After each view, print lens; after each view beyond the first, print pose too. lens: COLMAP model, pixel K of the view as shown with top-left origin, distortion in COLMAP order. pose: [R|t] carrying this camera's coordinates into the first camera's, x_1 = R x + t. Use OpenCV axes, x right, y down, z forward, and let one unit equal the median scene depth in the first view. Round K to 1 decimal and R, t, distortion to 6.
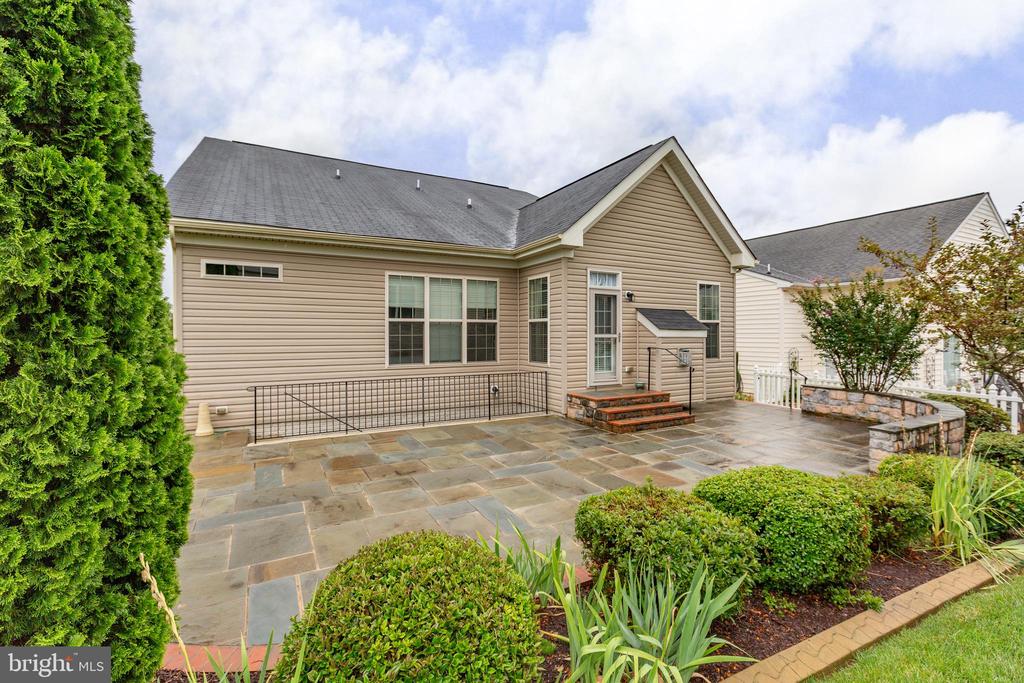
lens RADIAL K [[458.3, 0, 505.9], [0, 458.3, 345.5], [0, 0, 1]] dist [-0.000945, -0.001638]
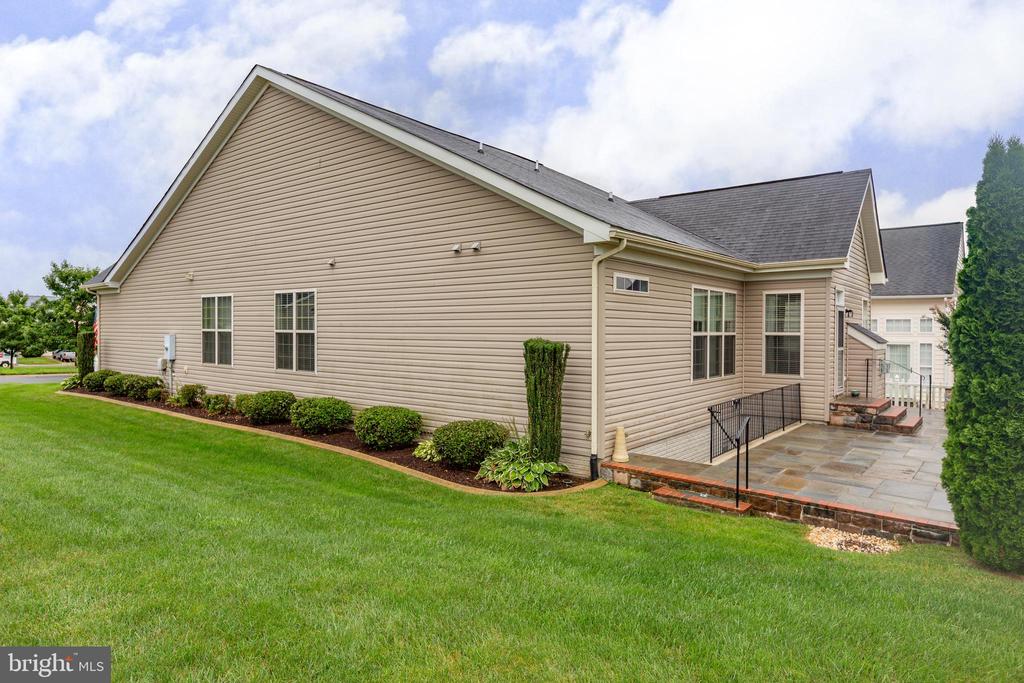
lens RADIAL K [[619.6, 0, 509.5], [0, 619.6, 341.7], [0, 0, 1]] dist [0.002361, -0.006200]
pose [[0.917129, 0.000791, 0.398589, -1.115145], [-0.000613, 1.000000, -0.000573, -0.037957], [-0.398589, 0.000282, 0.917130, -0.048331]]
